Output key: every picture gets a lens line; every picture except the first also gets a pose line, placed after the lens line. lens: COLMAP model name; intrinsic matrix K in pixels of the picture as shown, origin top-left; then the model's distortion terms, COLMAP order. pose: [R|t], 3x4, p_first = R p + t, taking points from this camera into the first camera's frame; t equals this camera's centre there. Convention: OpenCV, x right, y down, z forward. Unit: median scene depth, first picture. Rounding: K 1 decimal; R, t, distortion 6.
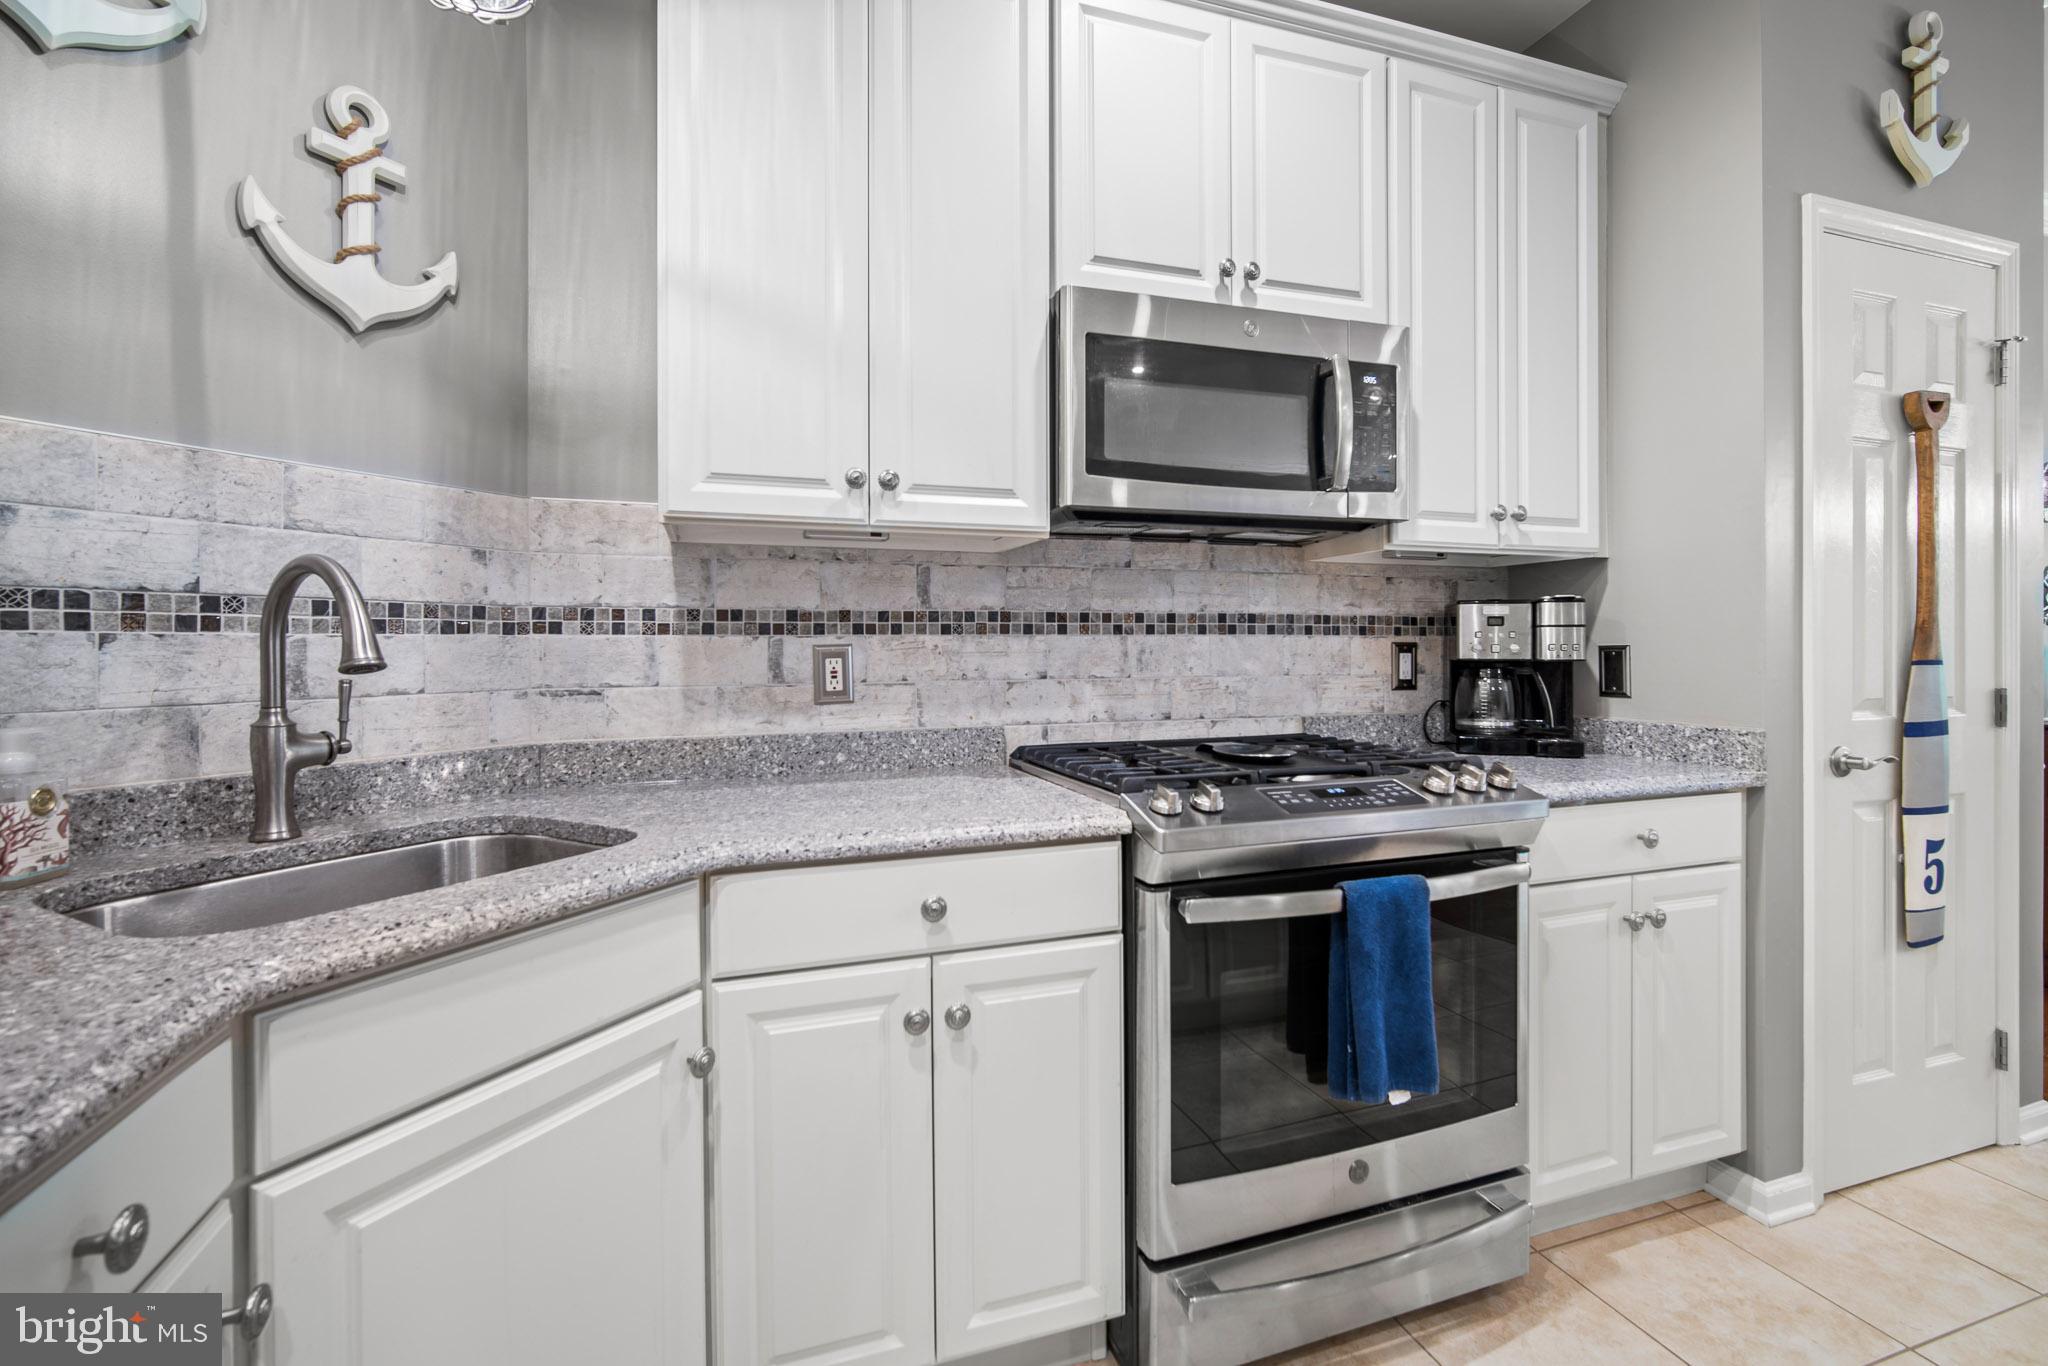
lens RADIAL K [[898.9, 0, 990.2], [0, 898.9, 653.0], [0, 0, 1]] dist [-0.009657, 0.003675]
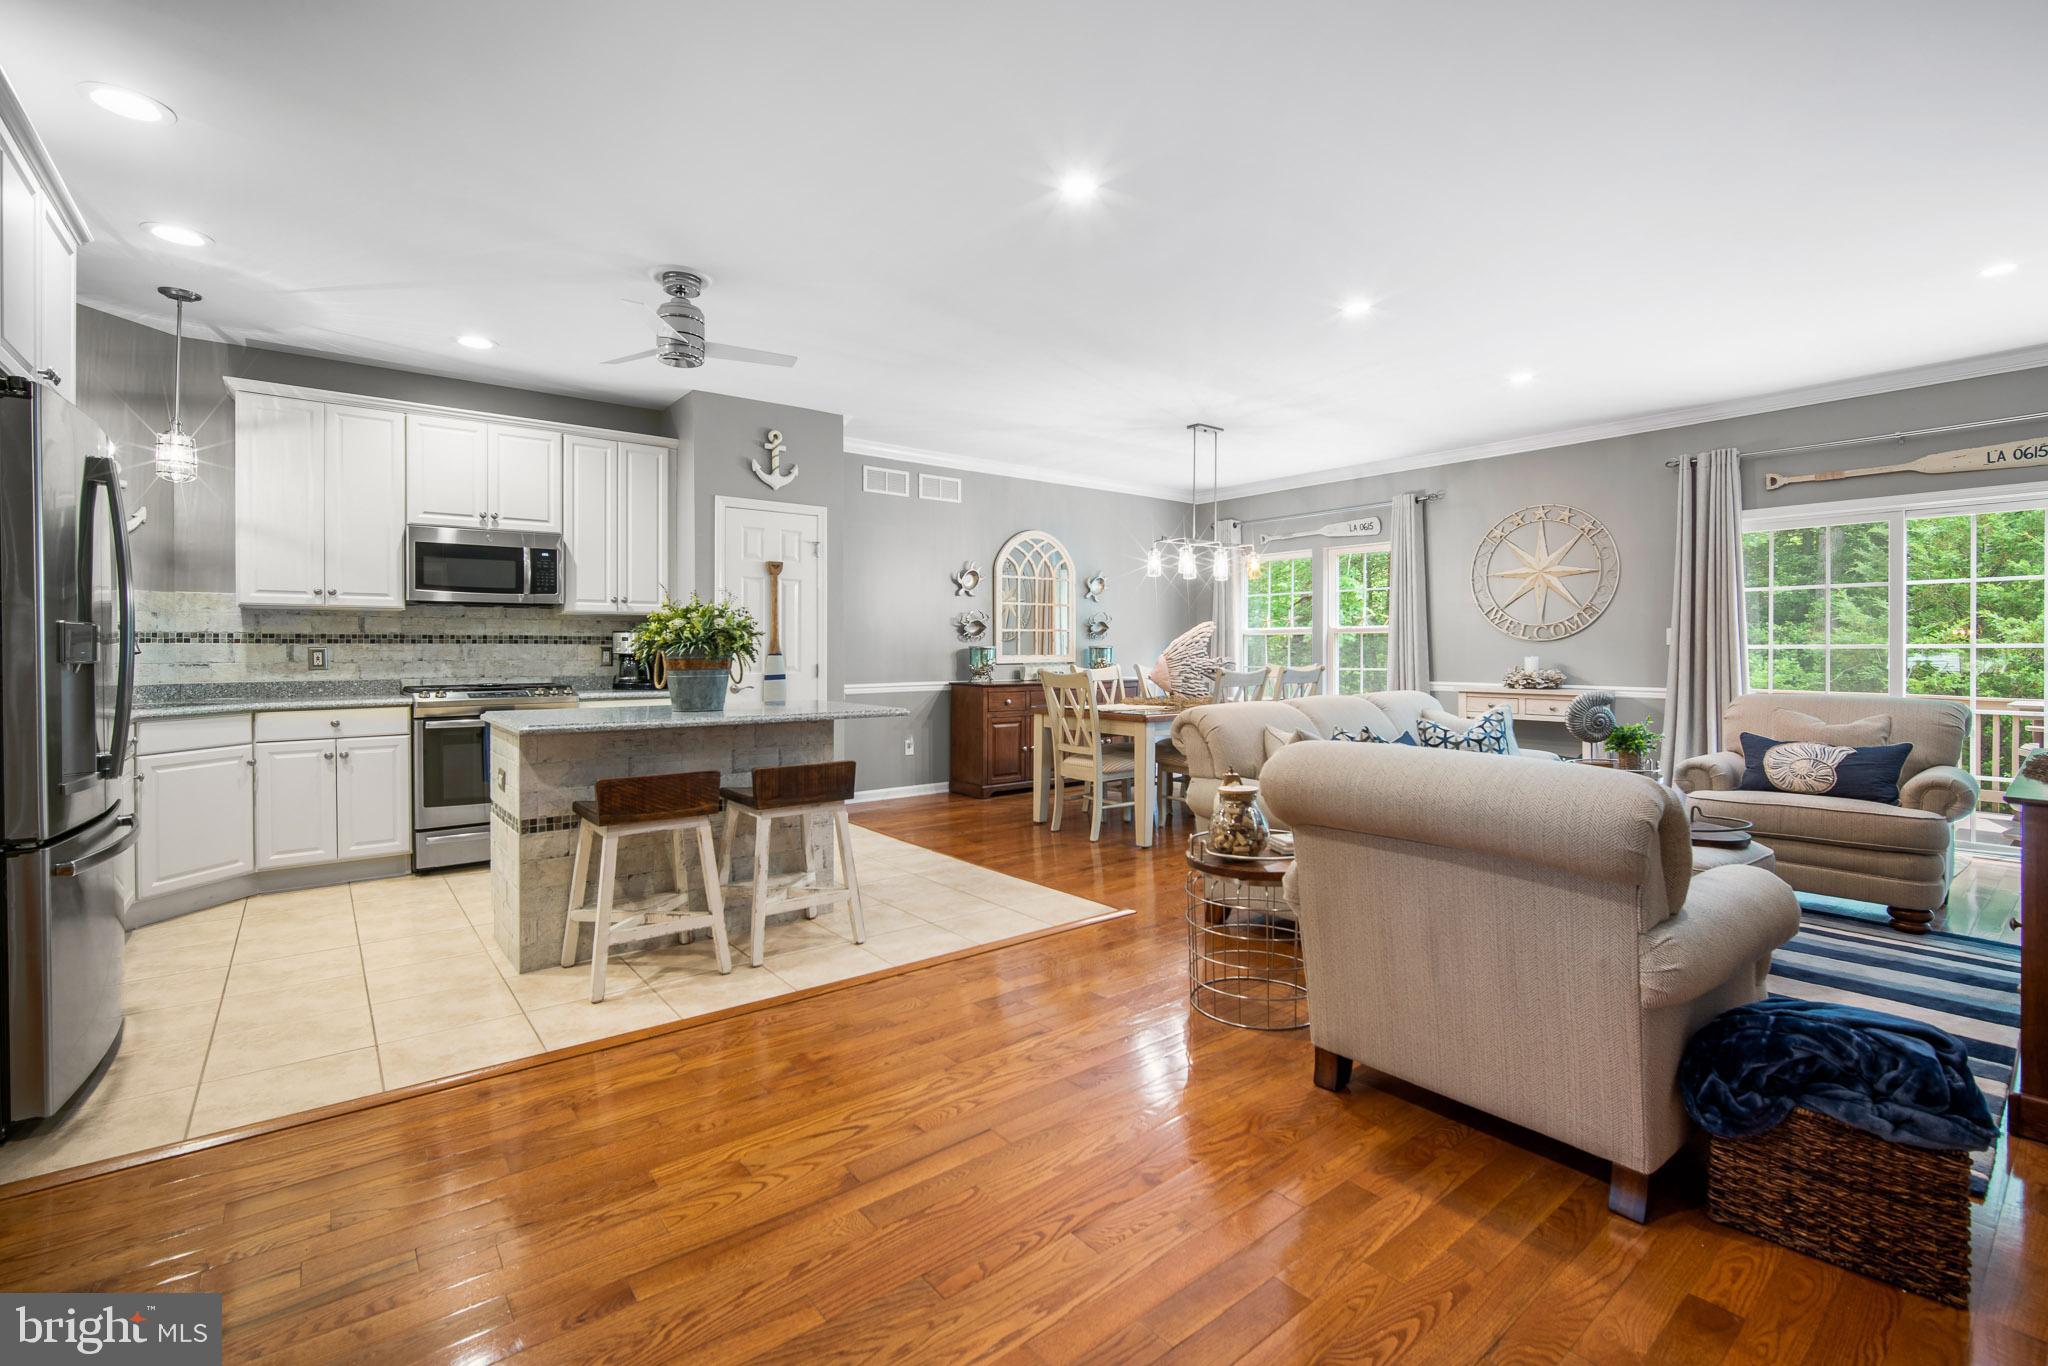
lens RADIAL K [[898.9, 0, 1009.2], [0, 898.9, 655.9], [0, 0, 1]] dist [-0.009657, 0.003675]
pose [[0.932046, -0.000438, 0.362339, 0.753029], [0.001446, 0.999996, -0.002510, 0.025411], [-0.362337, 0.002863, 0.932043, -2.143477]]
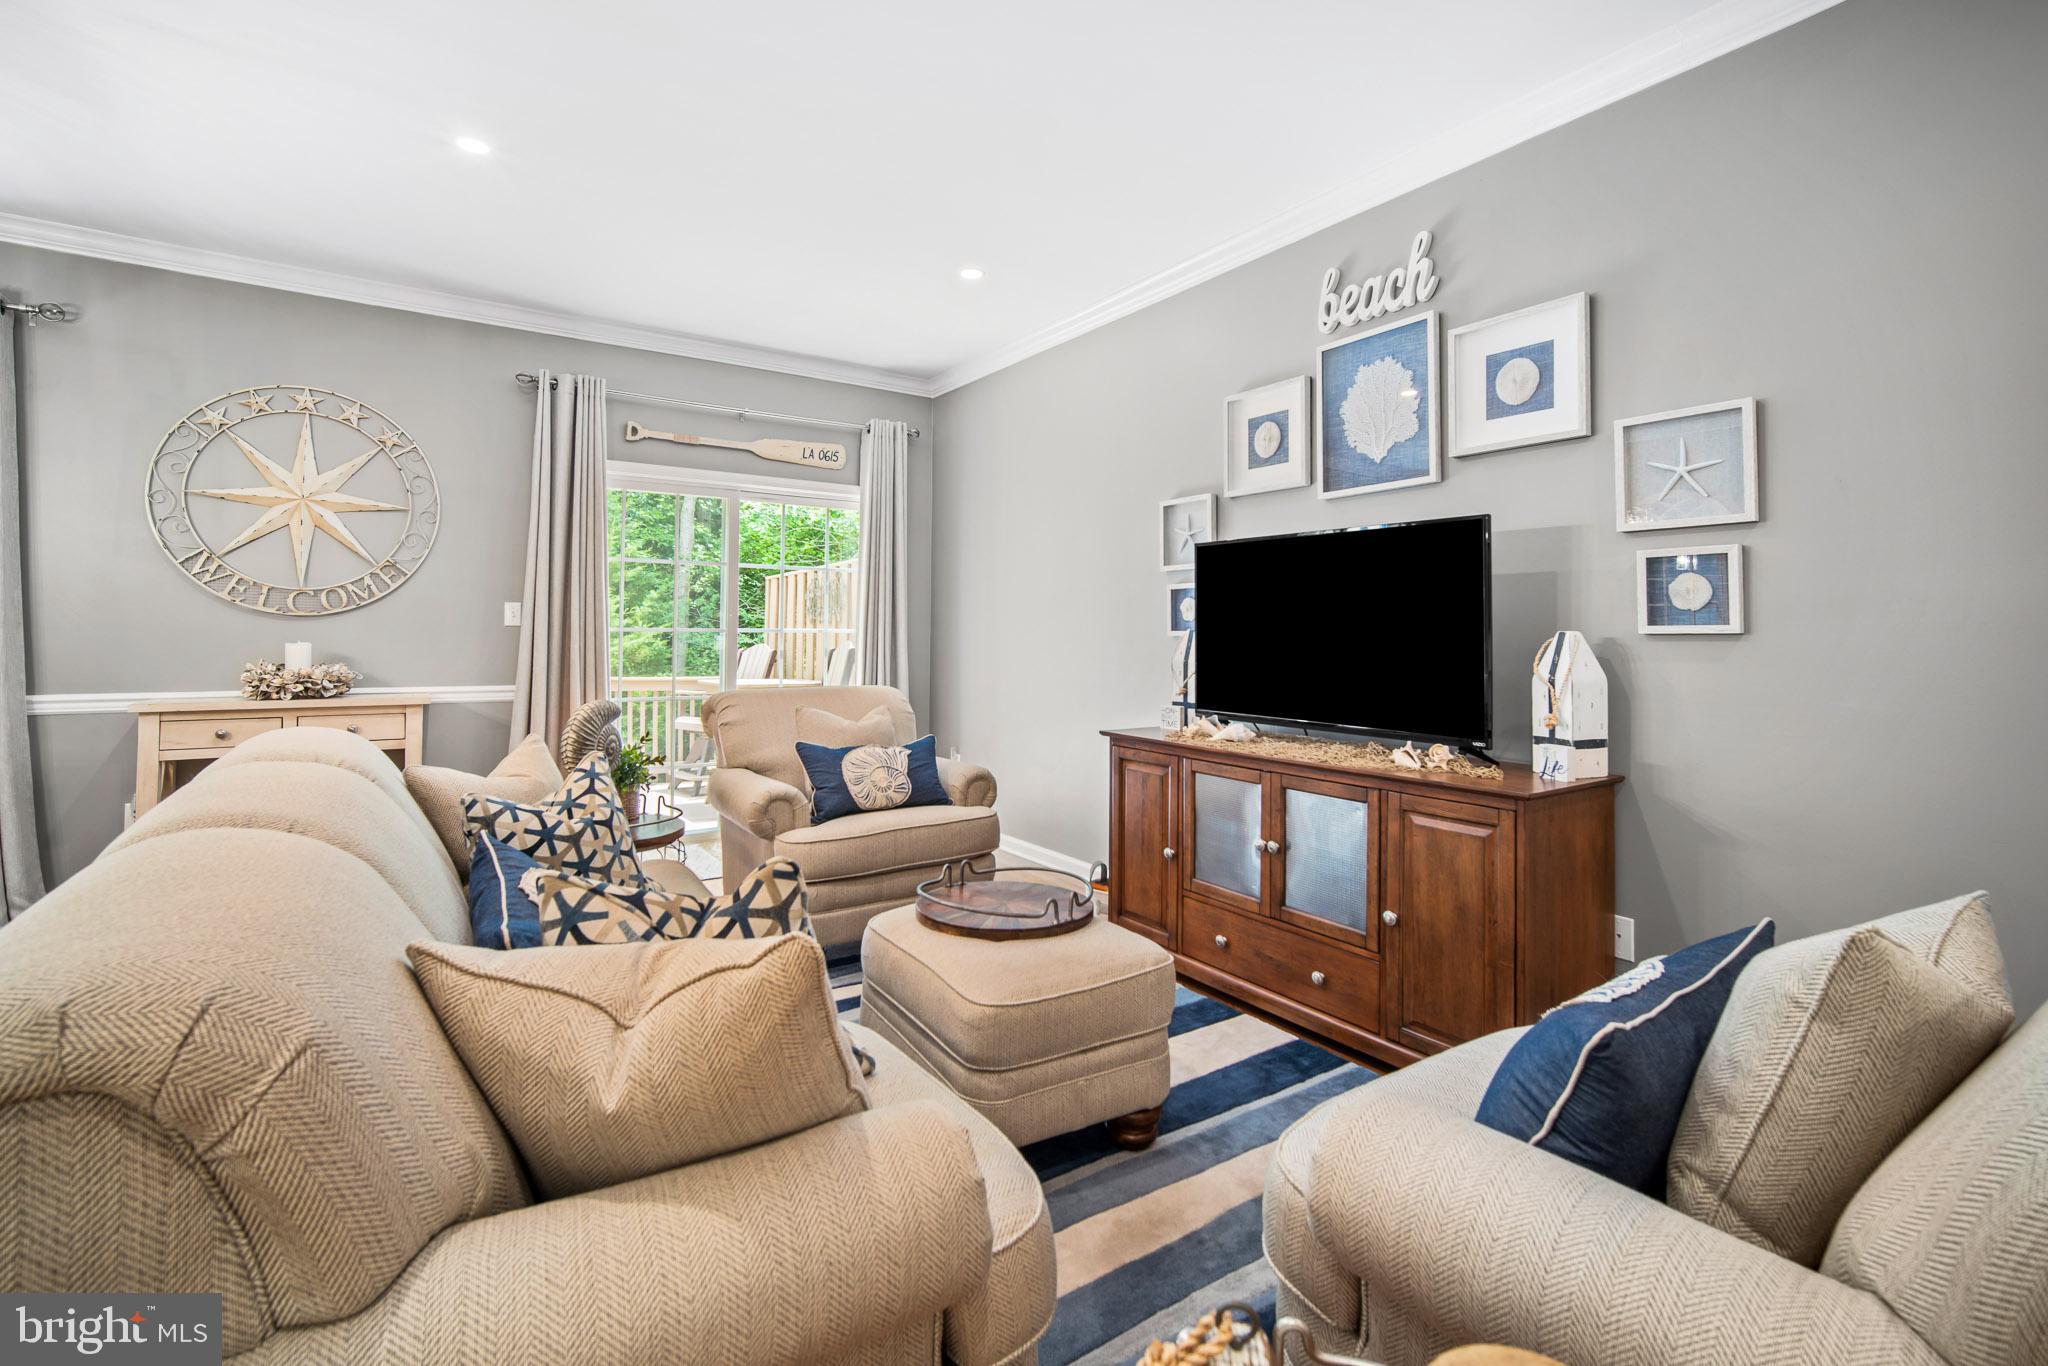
lens RADIAL K [[898.9, 0, 1020.5], [0, 898.9, 609.4], [0, 0, 1]] dist [-0.009657, 0.003675]
pose [[-0.295498, 0.026602, 0.954973, 1.532008], [0.000628, 0.999617, -0.027651, 0.004295], [-0.955343, -0.007571, -0.295402, -0.509898]]
